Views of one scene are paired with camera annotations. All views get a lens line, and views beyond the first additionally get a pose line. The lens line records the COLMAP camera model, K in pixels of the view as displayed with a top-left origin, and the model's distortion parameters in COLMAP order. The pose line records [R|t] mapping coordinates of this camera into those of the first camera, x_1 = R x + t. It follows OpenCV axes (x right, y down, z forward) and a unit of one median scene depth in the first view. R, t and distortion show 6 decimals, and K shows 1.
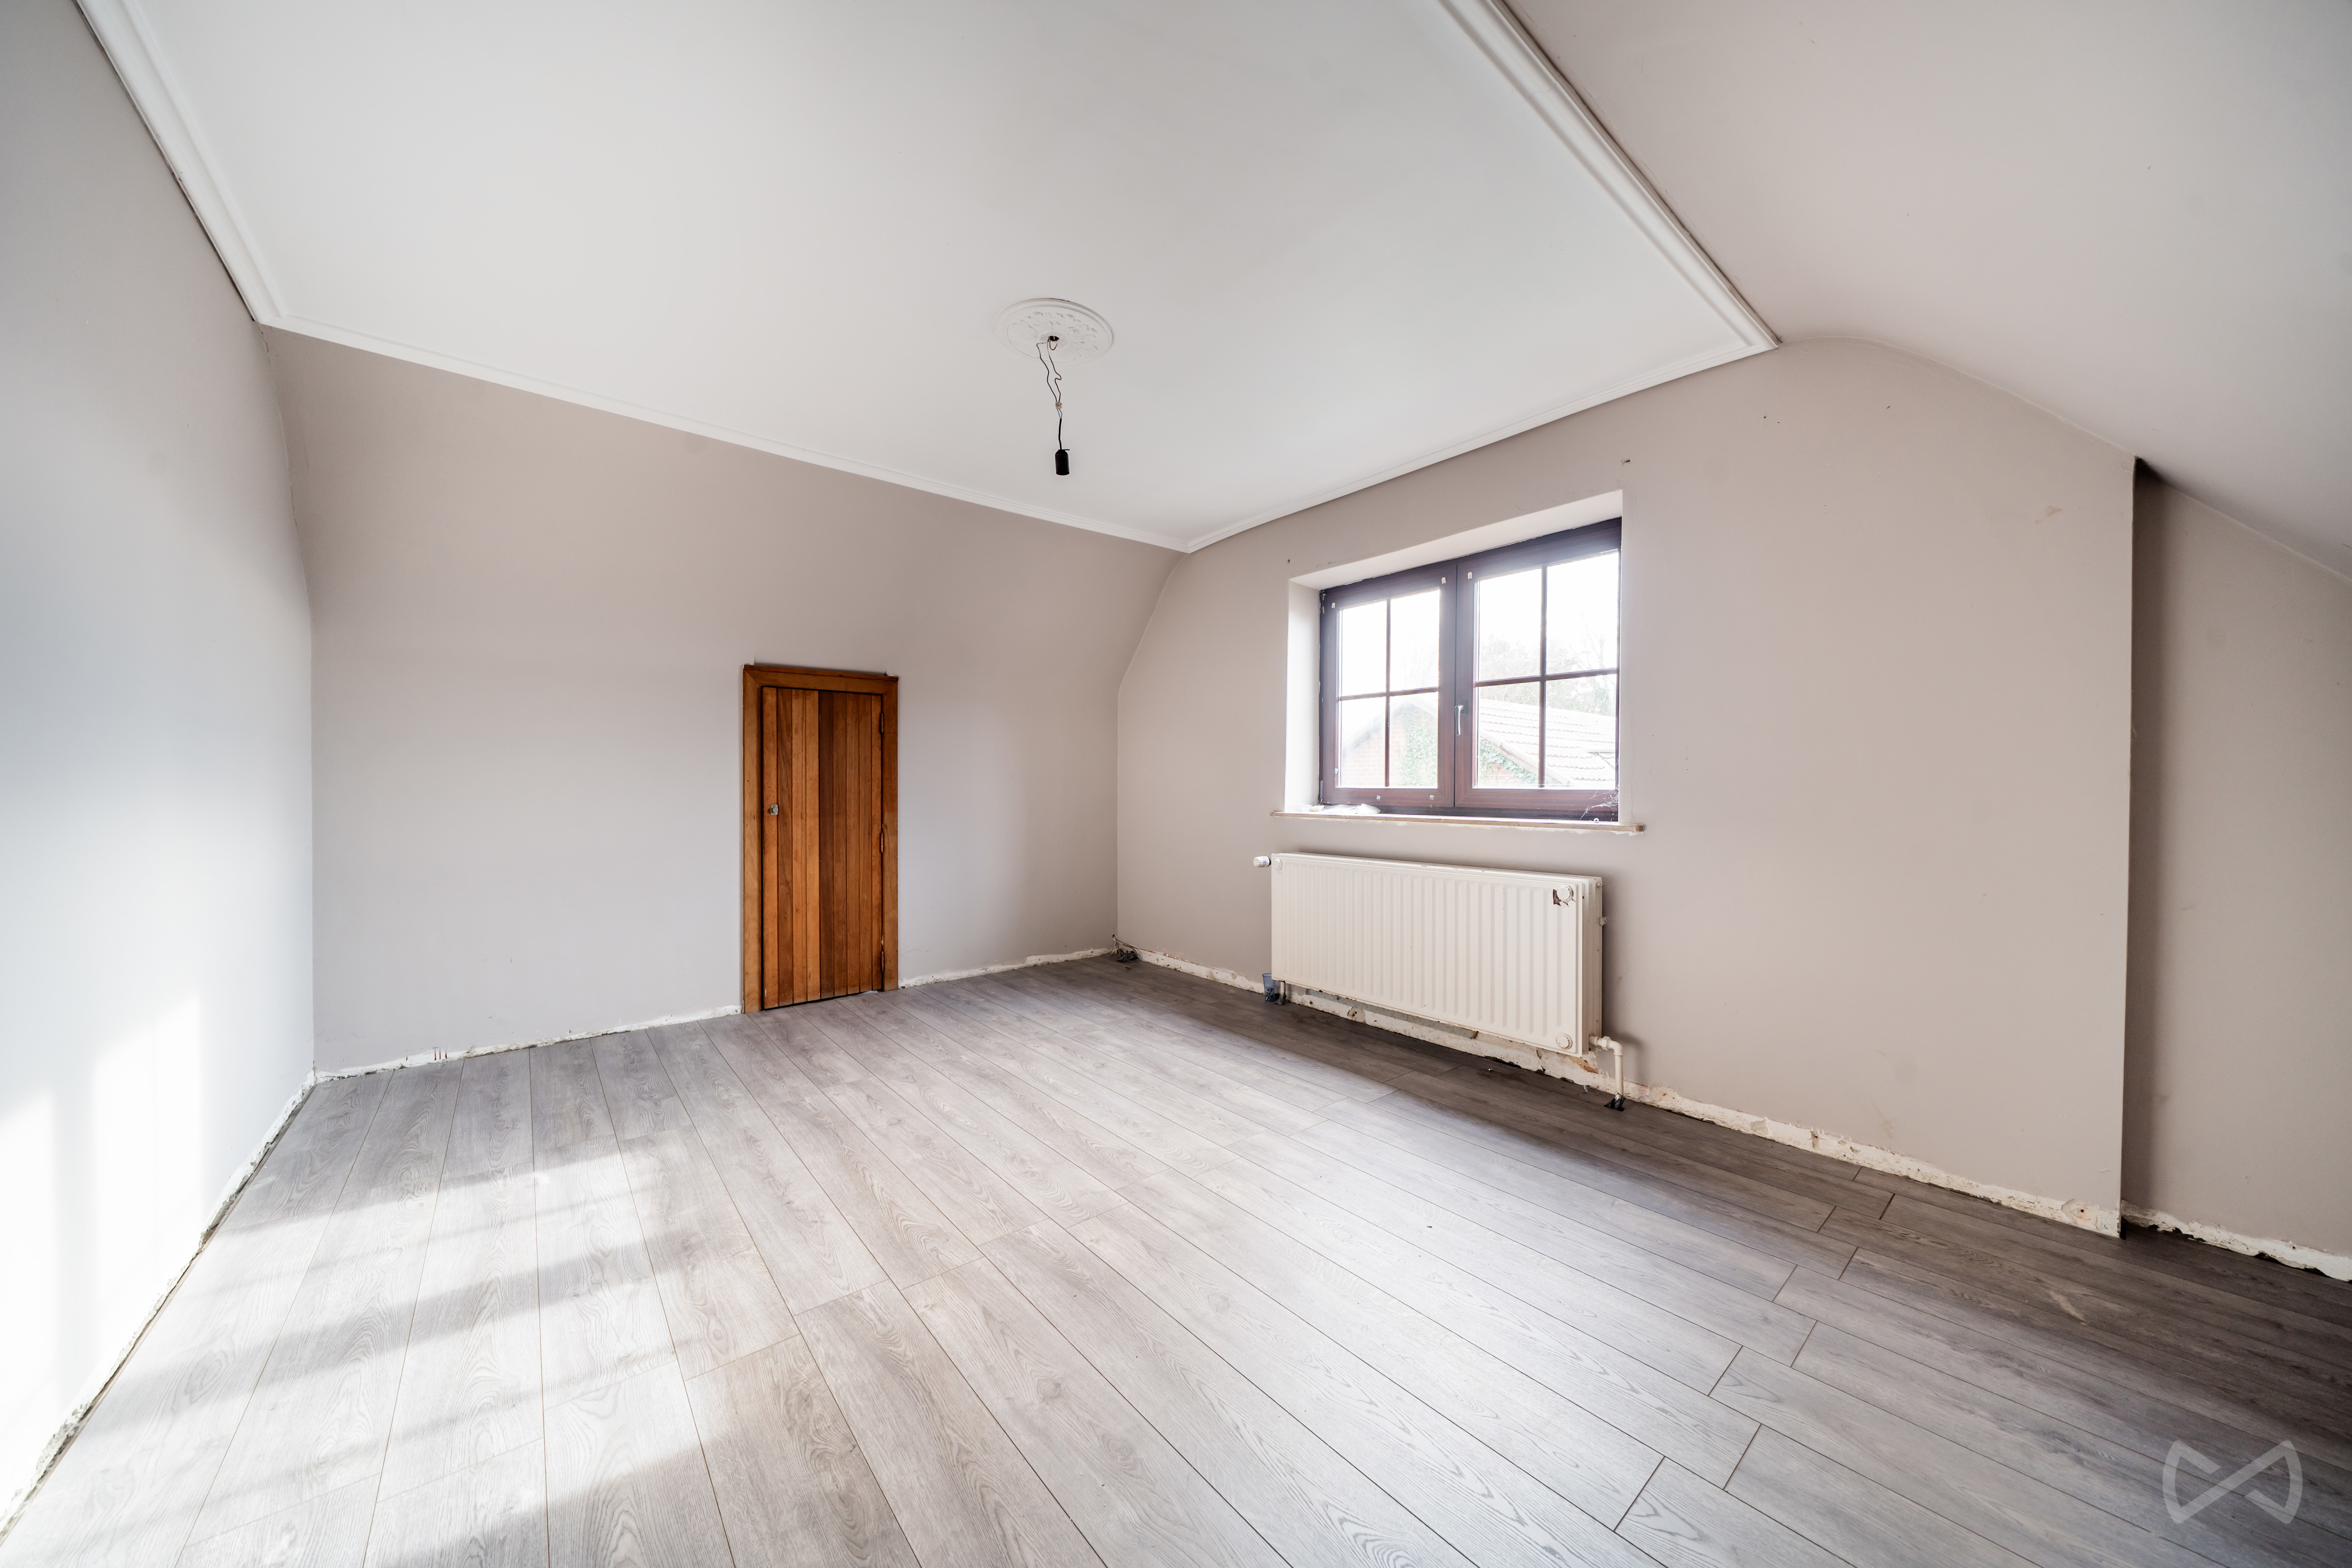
lens RADIAL K [[794.9, 0, 1168.0], [0, 794.9, 793.4], [0, 0, 1]] dist [0.002122, -0.000346]
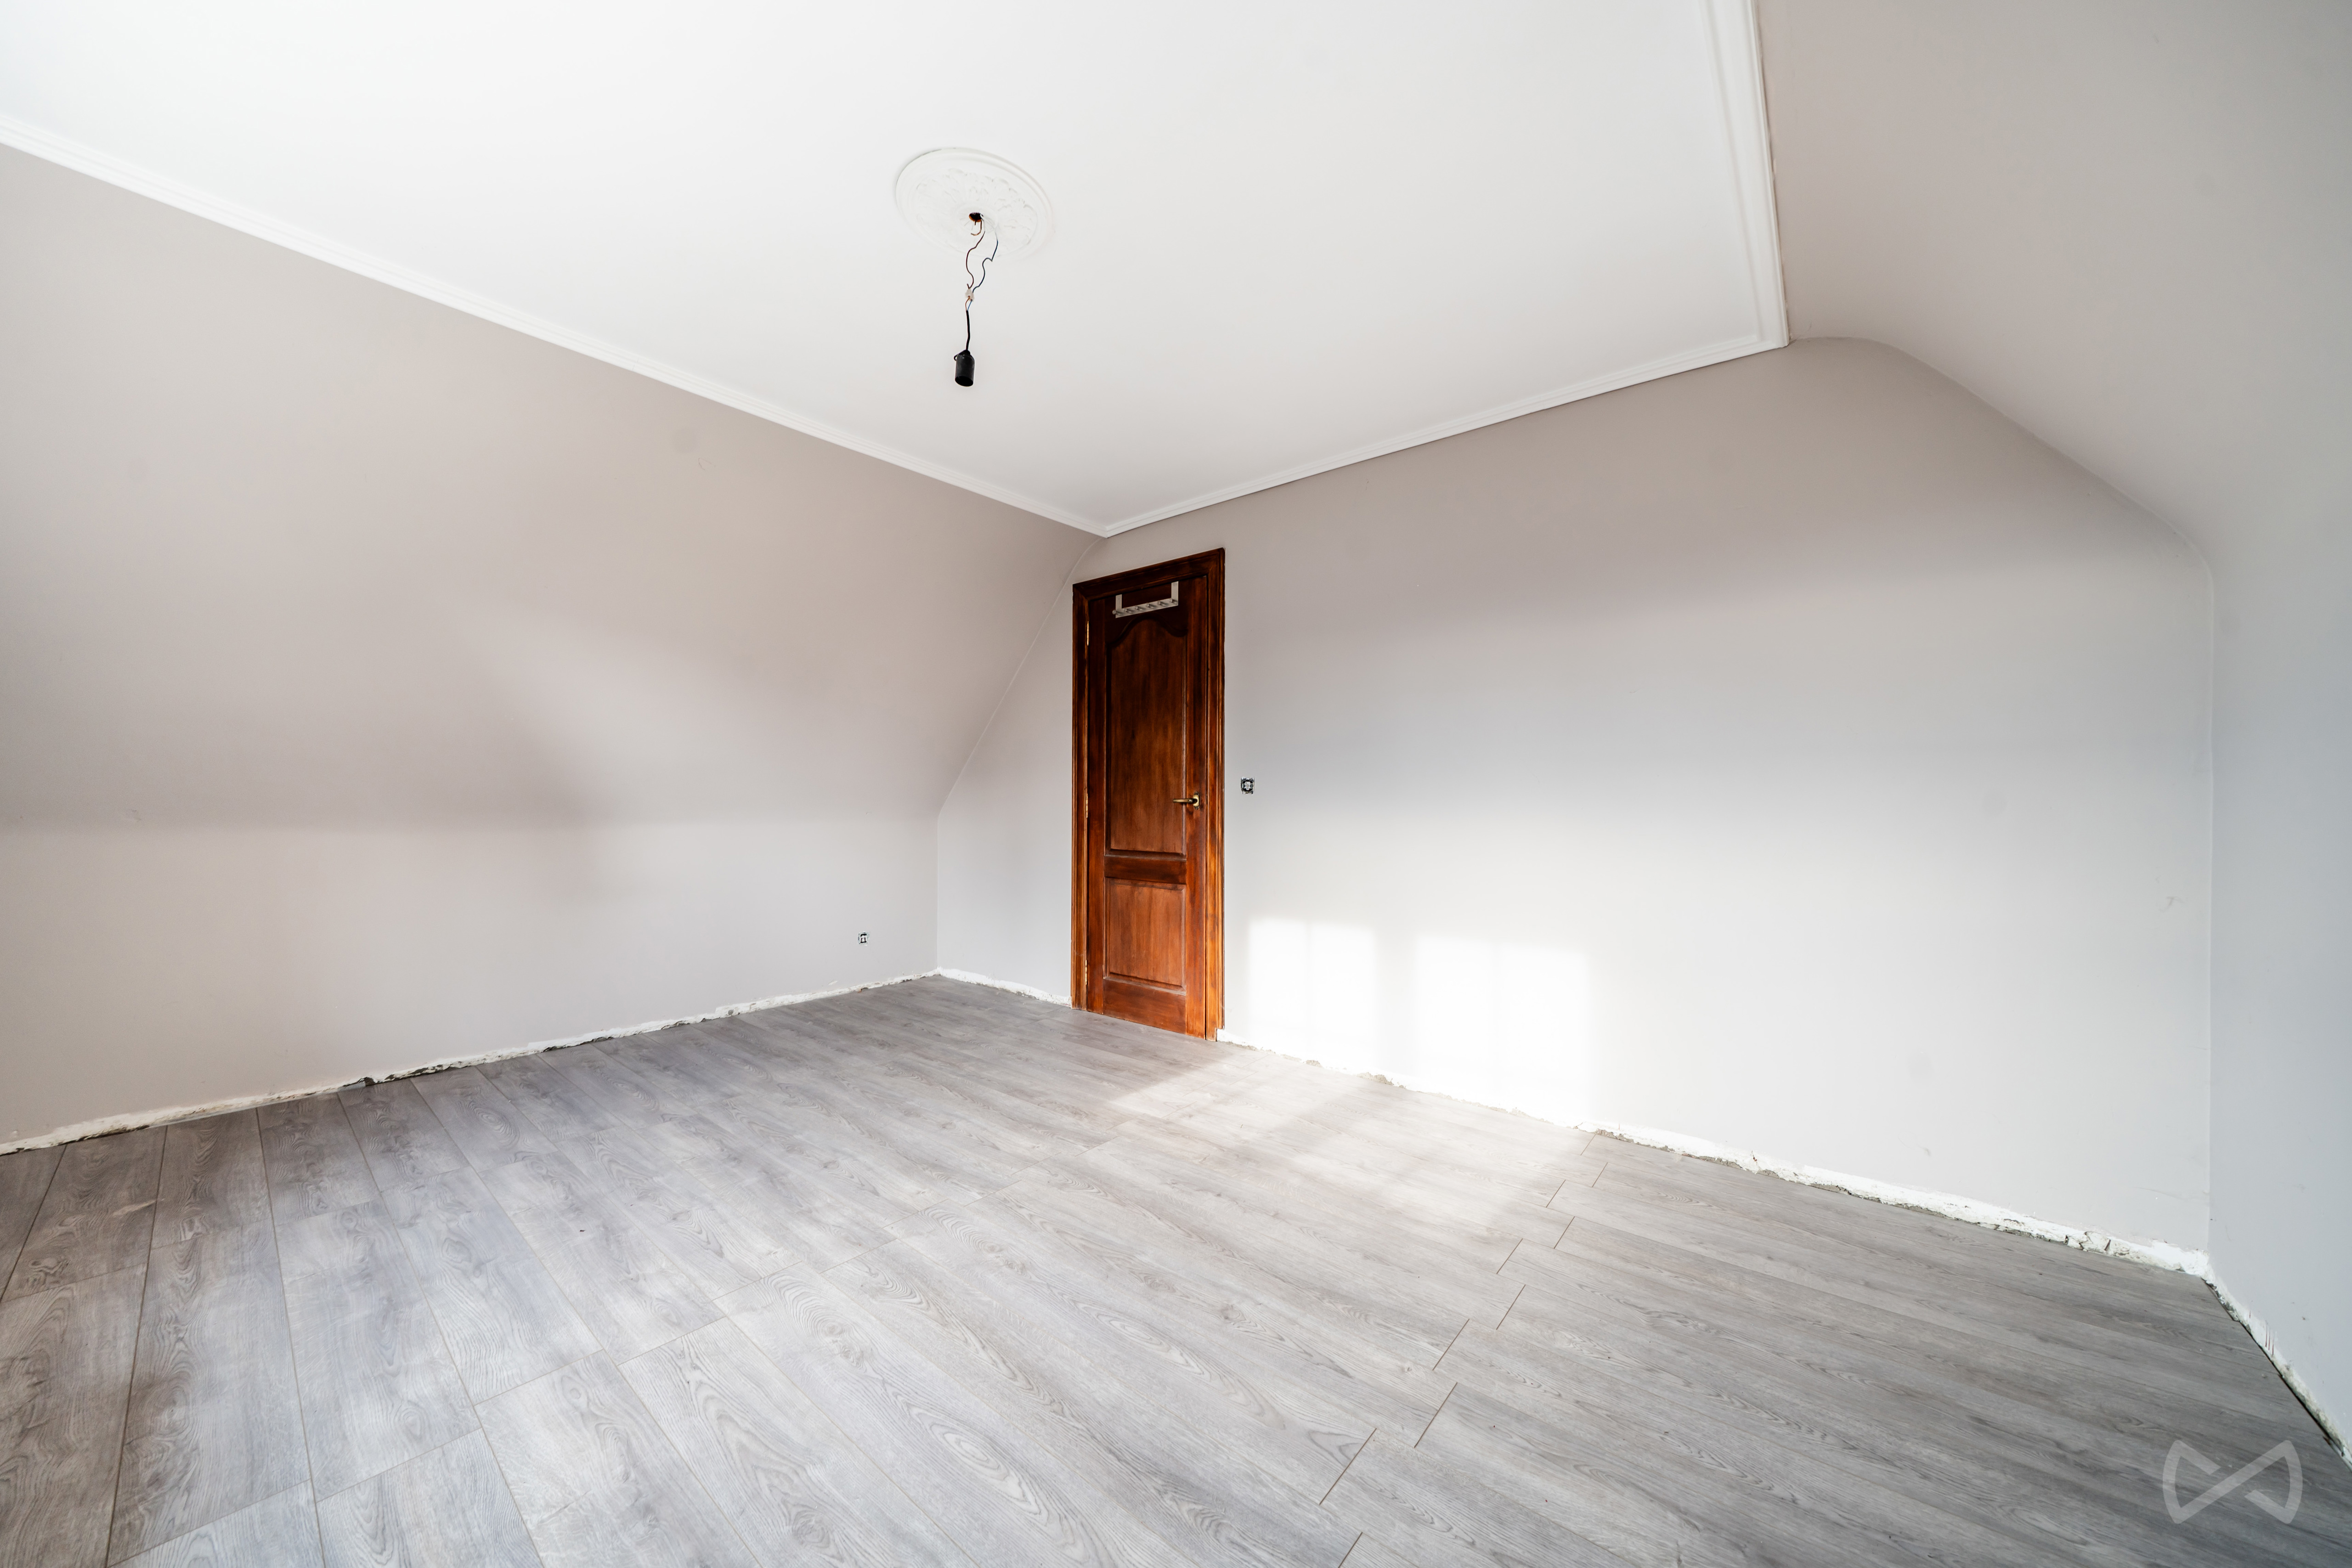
lens RADIAL K [[794.8, 0, 1172.3], [0, 794.8, 790.3], [0, 0, 1]] dist [0.002122, -0.000346]
pose [[-0.980522, -0.002848, -0.196387, -0.201263], [-0.002035, 0.999989, -0.004340, -0.022428], [0.196397, -0.003856, -0.980517, 1.998128]]
